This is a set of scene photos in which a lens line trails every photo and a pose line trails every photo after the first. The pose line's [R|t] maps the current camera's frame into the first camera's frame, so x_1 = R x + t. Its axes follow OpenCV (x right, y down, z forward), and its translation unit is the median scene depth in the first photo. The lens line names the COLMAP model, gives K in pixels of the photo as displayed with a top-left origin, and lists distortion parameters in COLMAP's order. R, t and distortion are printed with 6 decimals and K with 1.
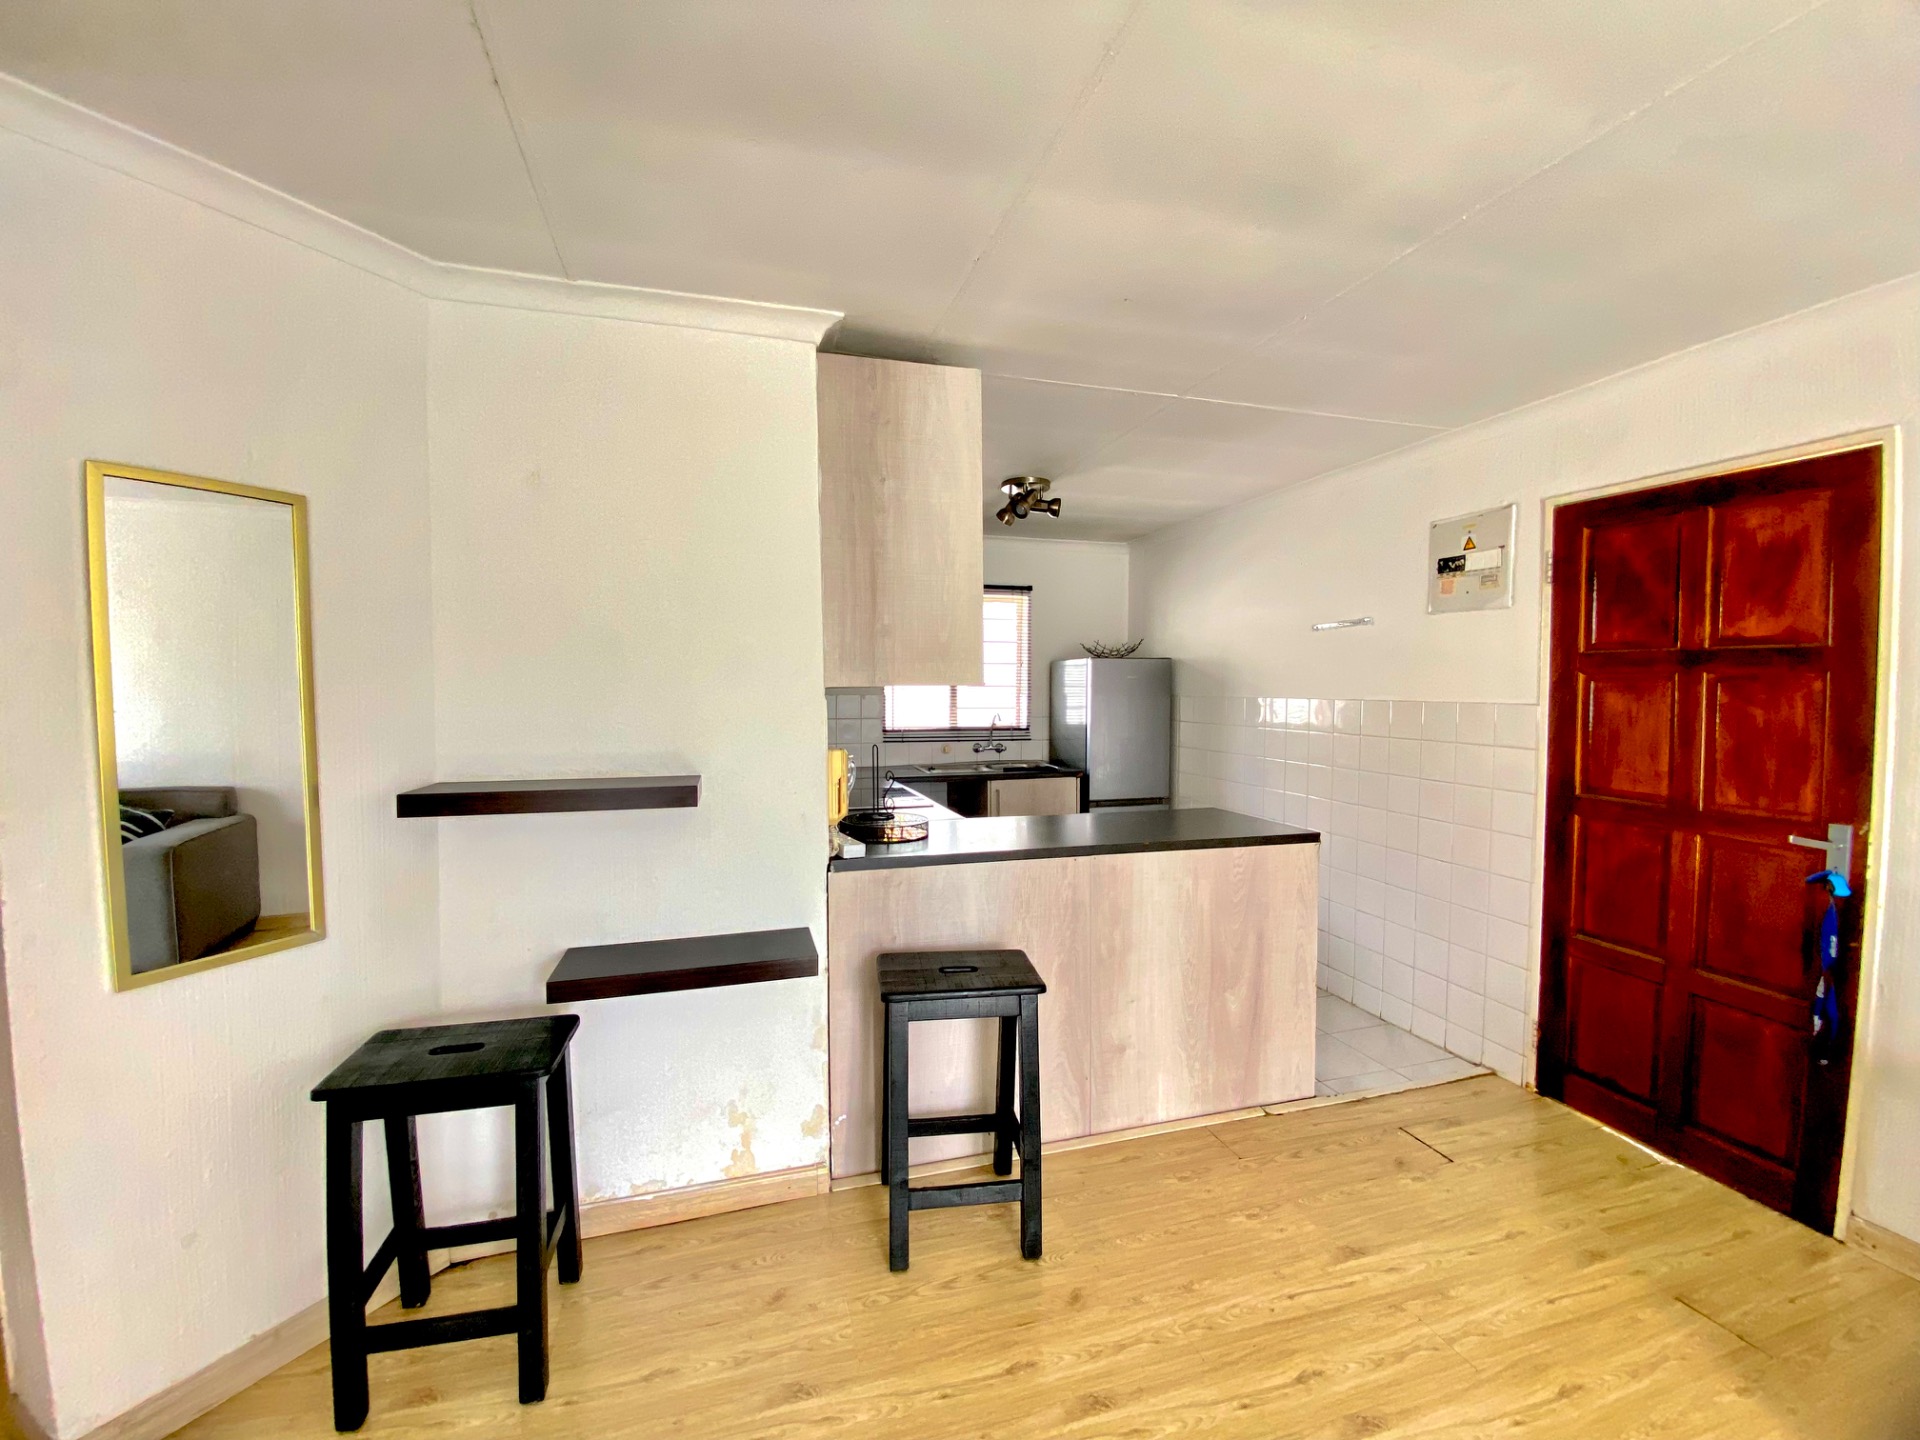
lens RADIAL K [[779.0, 0, 951.3], [0, 779.0, 720.9], [0, 0, 1]] dist [0.043405, -0.034944]
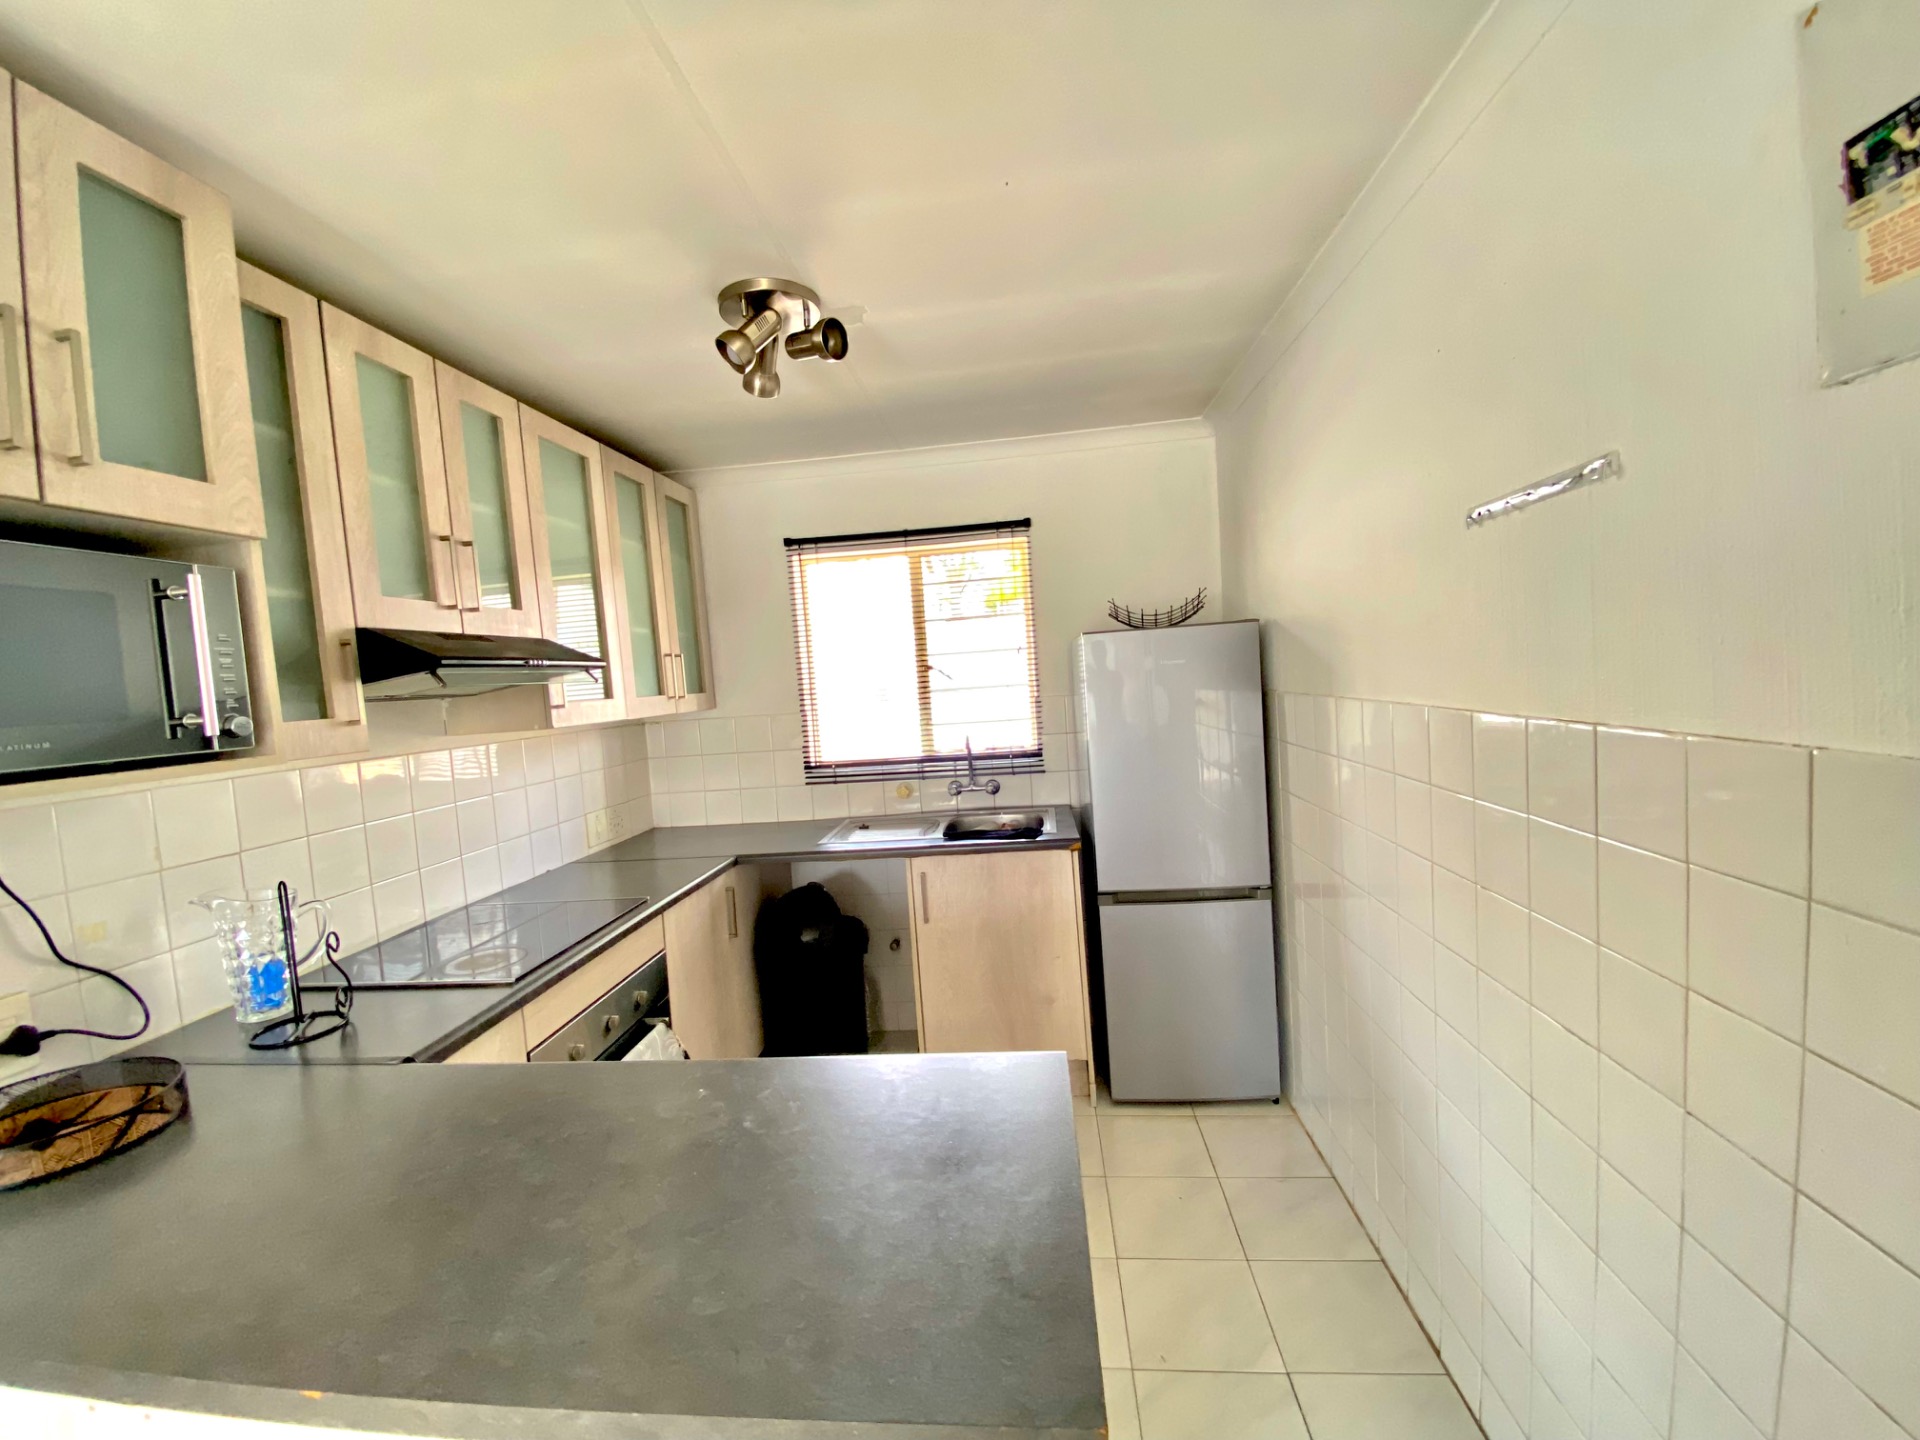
lens RADIAL K [[781.2, 0, 949.2], [0, 781.2, 719.7], [0, 0, 1]] dist [0.038296, -0.027367]
pose [[0.920377, -0.043158, -0.388642, 0.490980], [0.054717, 0.998326, 0.018719, -0.059005], [0.387184, -0.038494, 0.921199, 0.740849]]
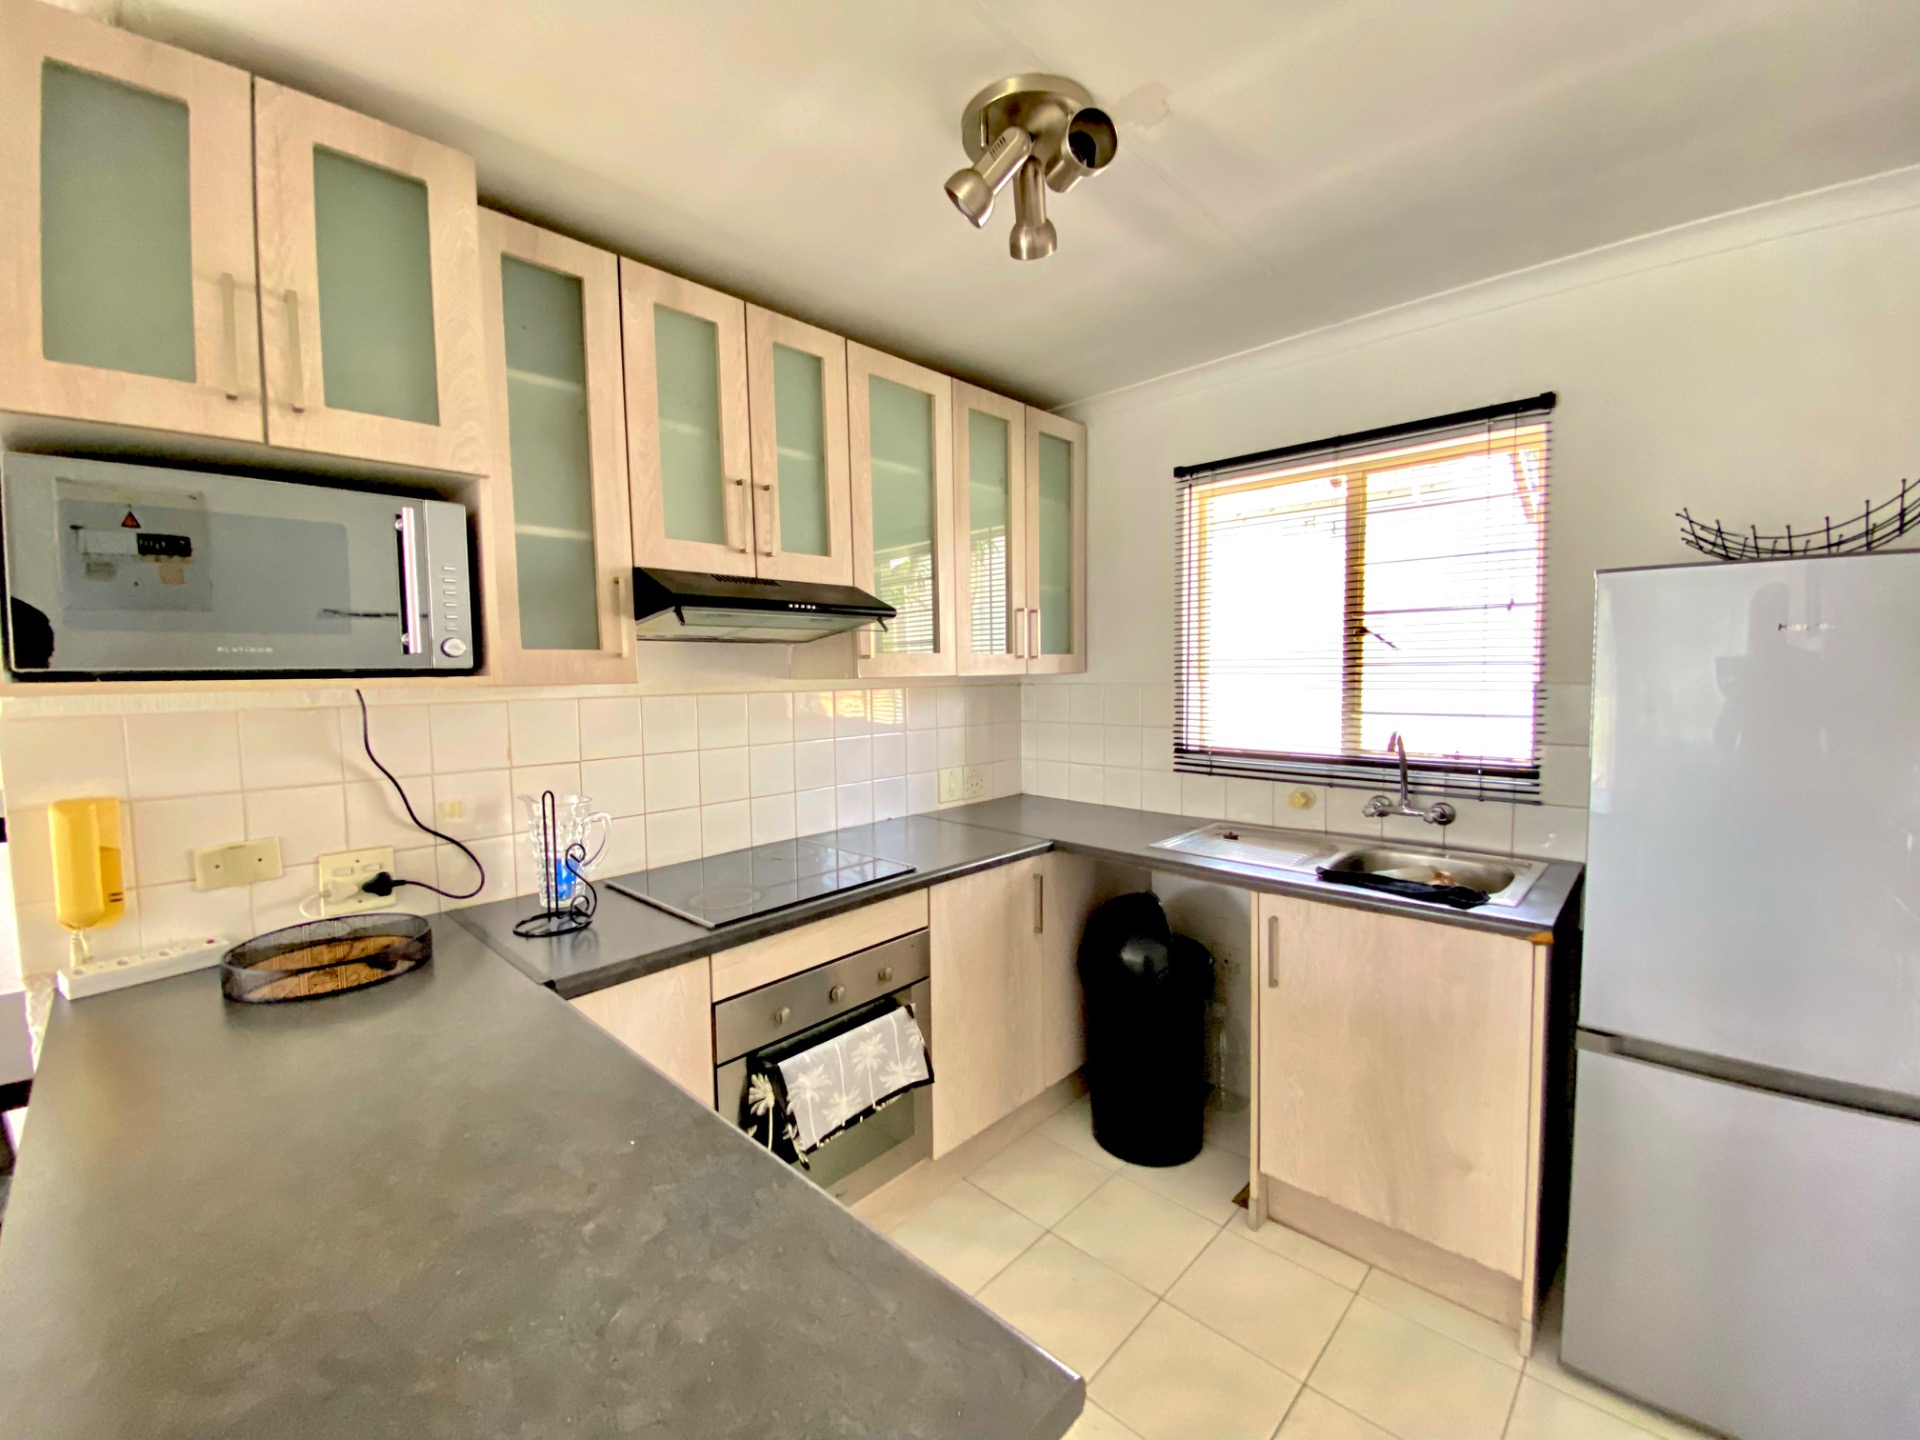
lens RADIAL K [[781.2, 0, 949.2], [0, 781.2, 719.7], [0, 0, 1]] dist [0.038296, -0.027367]
pose [[0.489674, 0.047140, -0.870630, 0.532439], [-0.019307, 0.998879, 0.043225, -0.051489], [0.871692, -0.004357, 0.490035, 1.010442]]
